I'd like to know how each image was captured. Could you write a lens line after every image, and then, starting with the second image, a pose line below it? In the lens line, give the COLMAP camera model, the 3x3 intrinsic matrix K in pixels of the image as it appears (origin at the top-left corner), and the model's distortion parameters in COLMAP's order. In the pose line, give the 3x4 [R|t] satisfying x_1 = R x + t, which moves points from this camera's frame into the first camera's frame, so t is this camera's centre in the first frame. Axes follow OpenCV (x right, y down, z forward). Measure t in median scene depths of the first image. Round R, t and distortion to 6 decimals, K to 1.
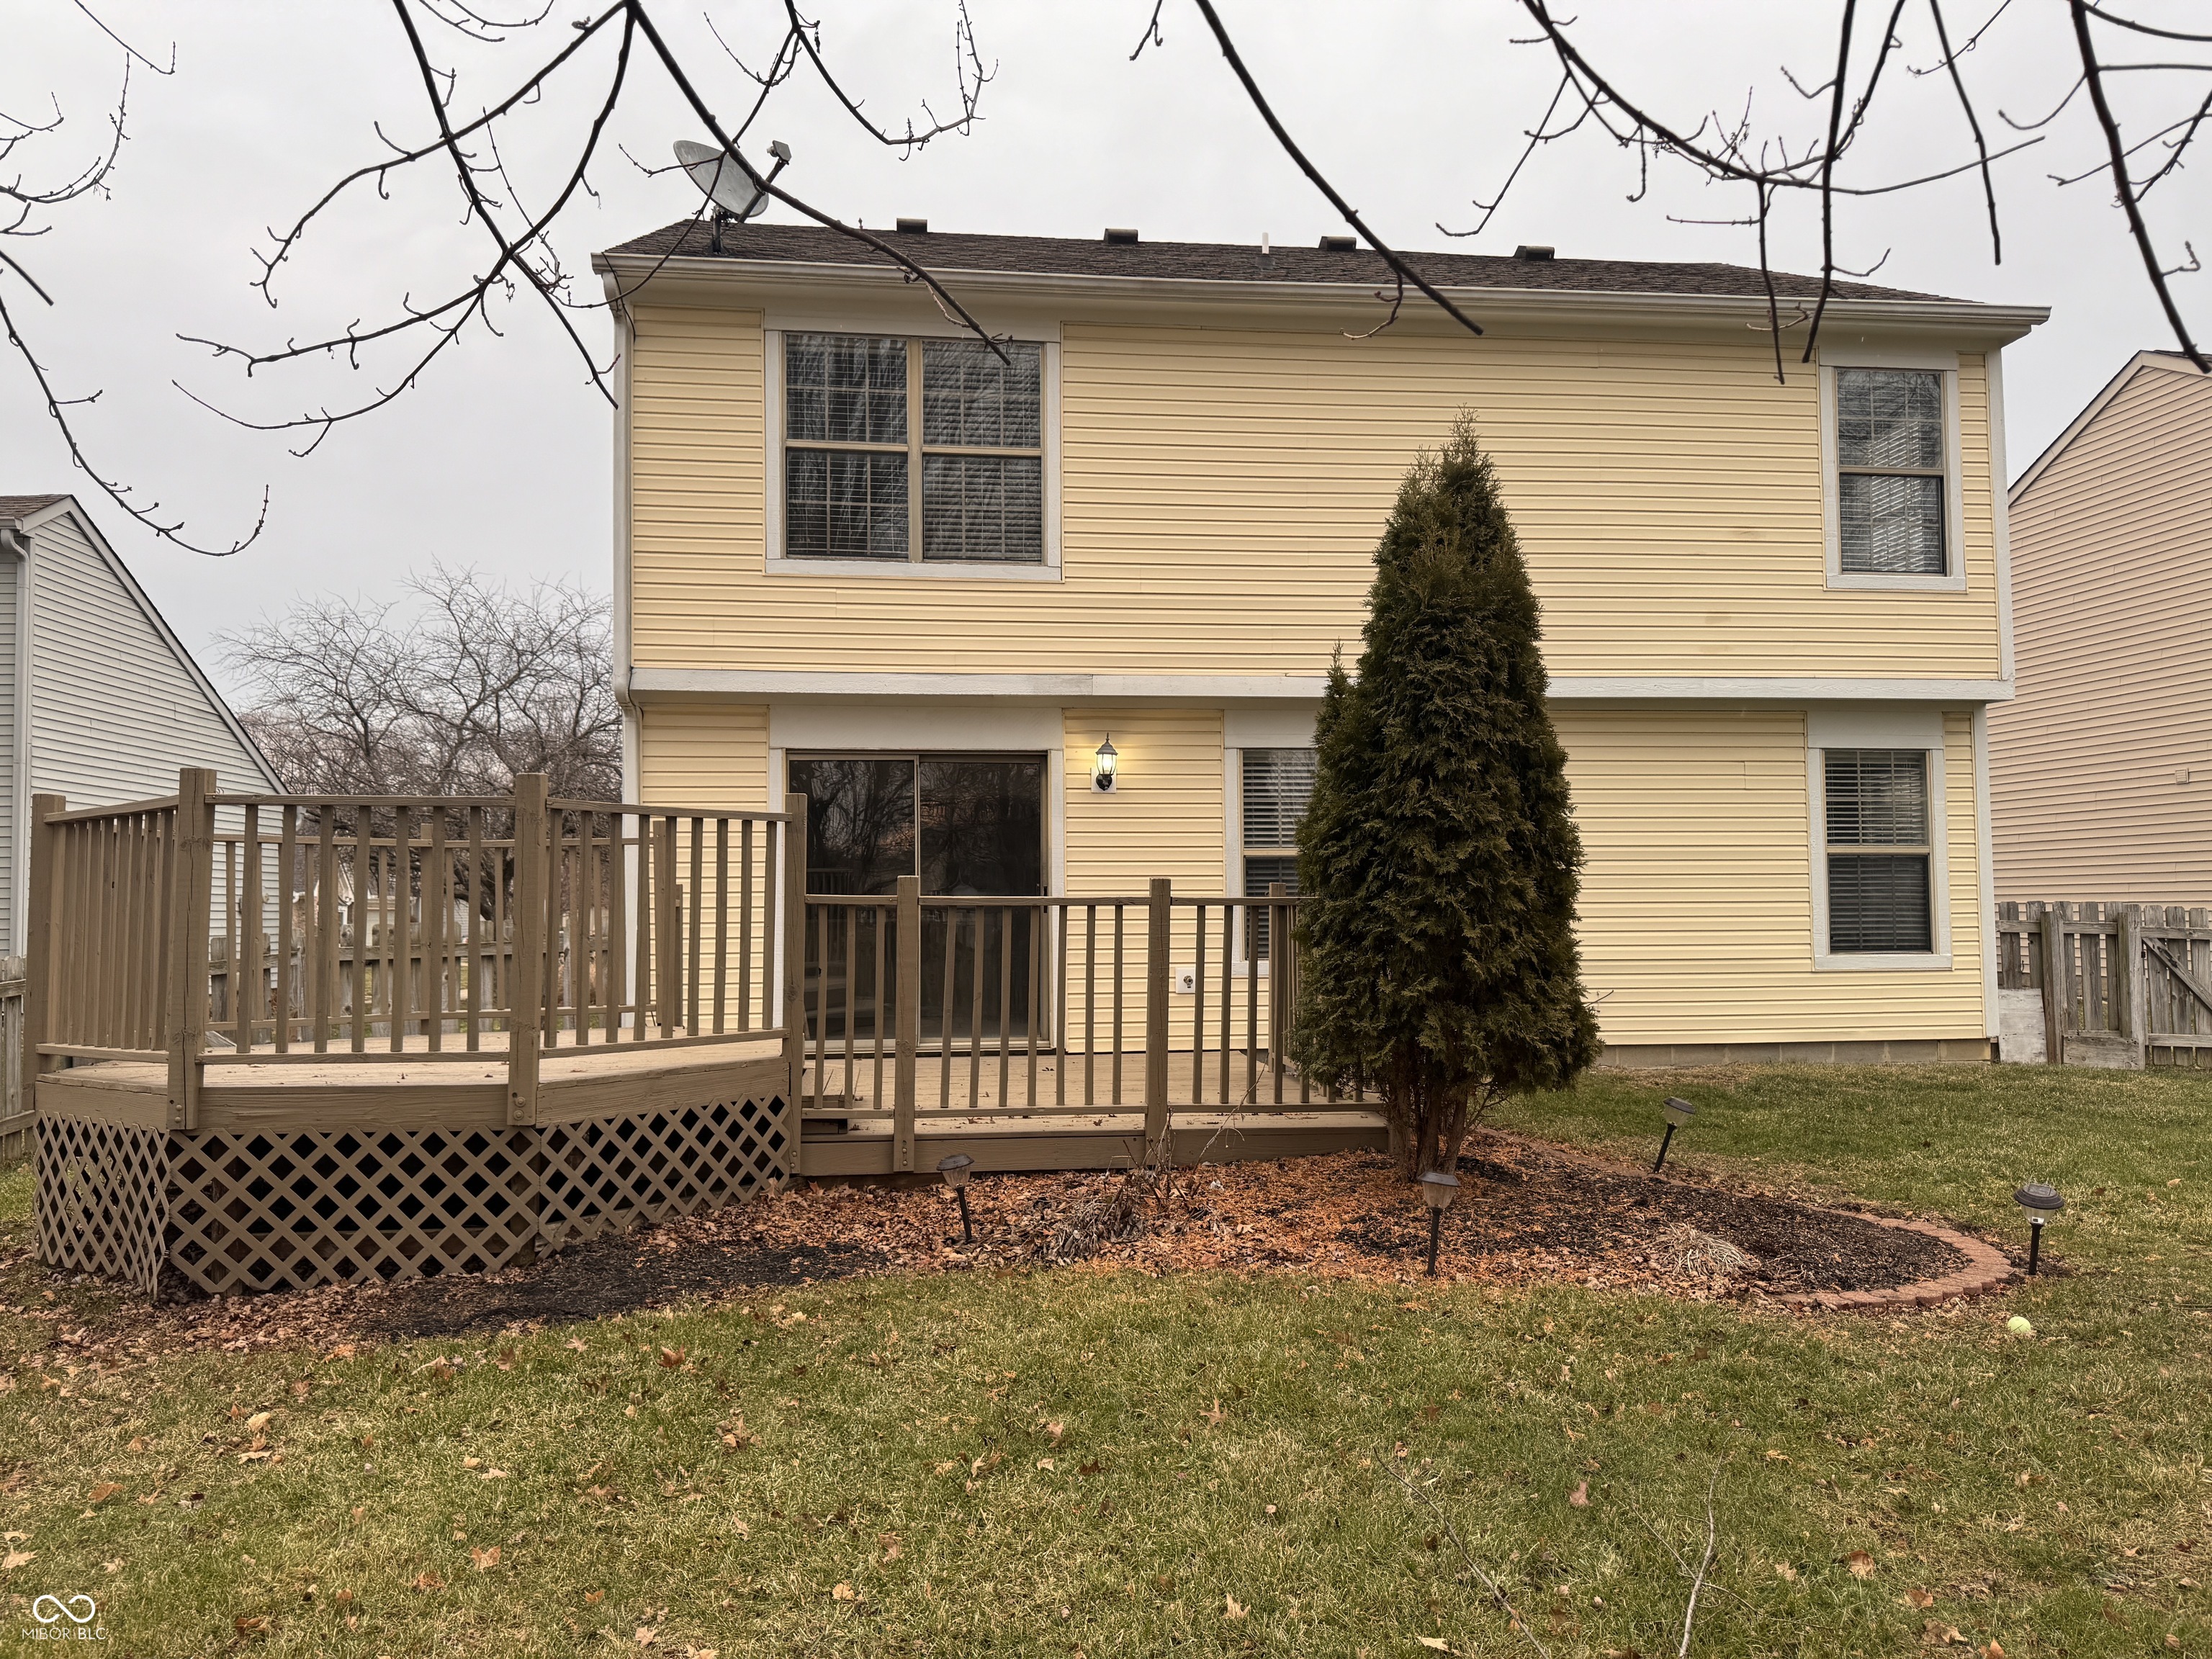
lens RADIAL K [[1543.9, 0, 1095.3], [0, 1543.9, 857.3], [0, 0, 1]] dist [0.063383, -0.071325]
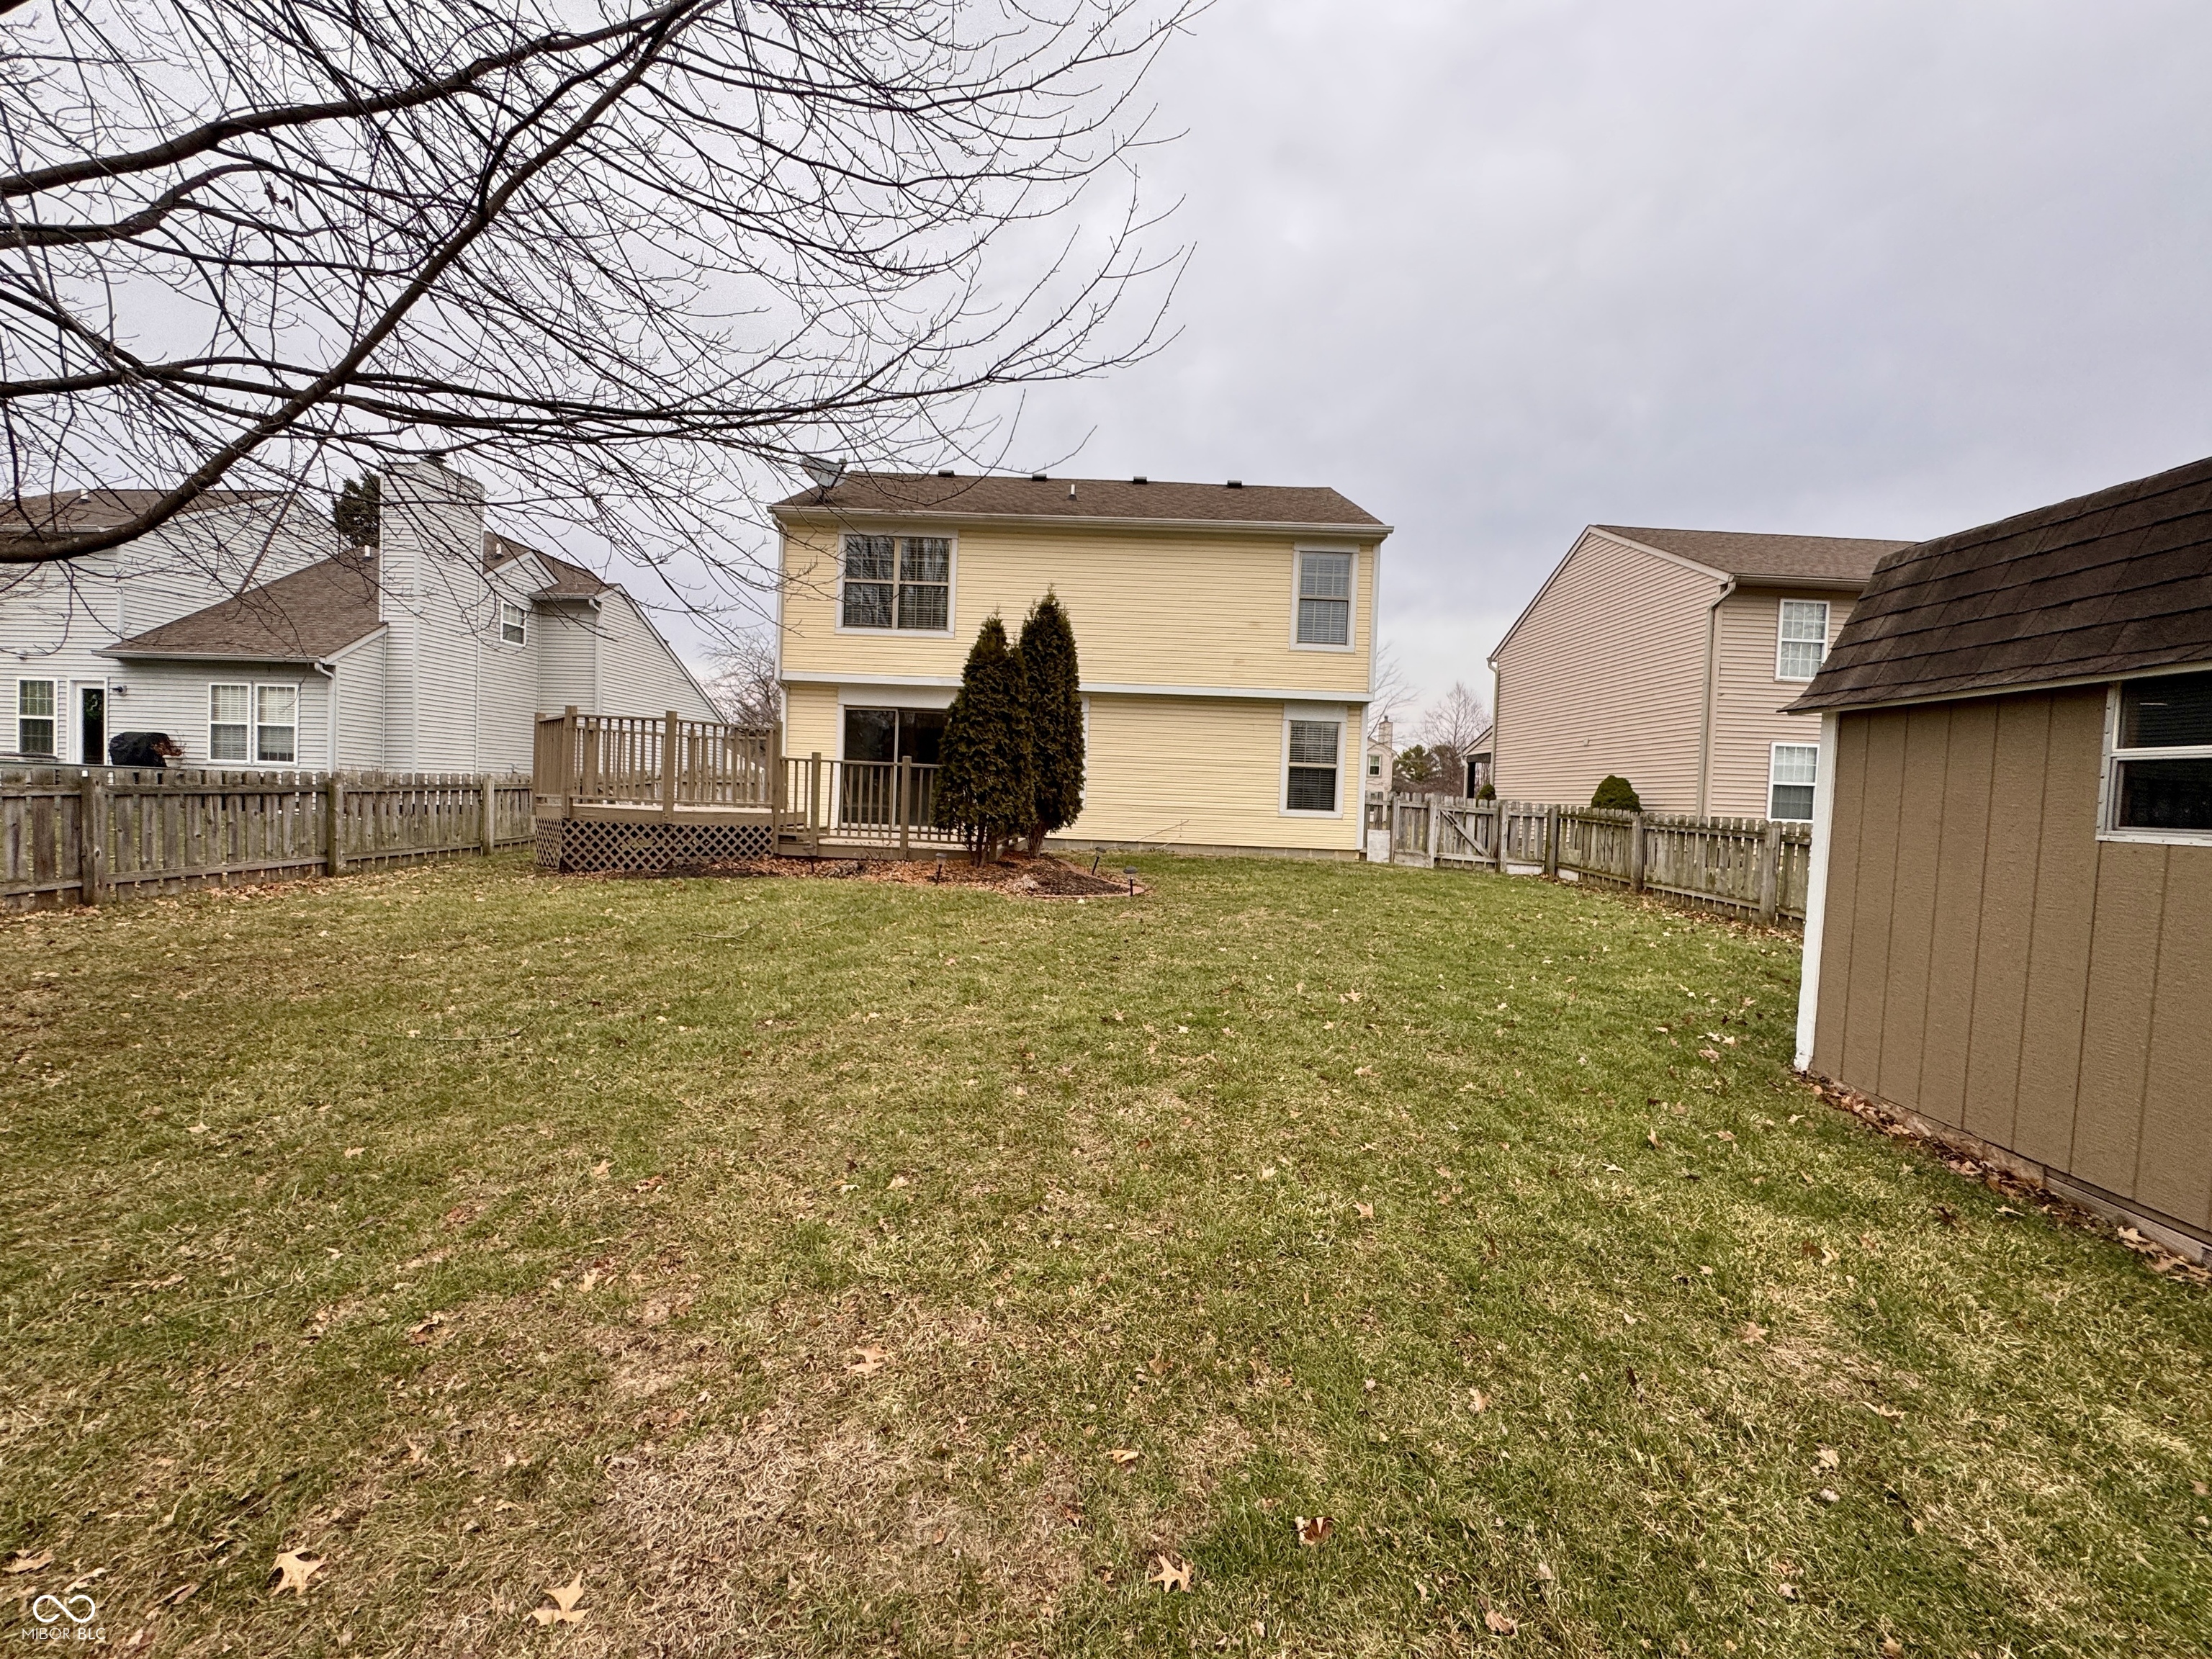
lens RADIAL K [[882.3, 0, 1105.6], [0, 882.3, 826.7], [0, 0, 1]] dist [-0.002903, 0.000790]
pose [[0.990343, 0.050381, -0.129161, 0.412173], [-0.042164, 0.996956, 0.065586, 0.014279], [0.132072, -0.059506, 0.989452, -0.355374]]
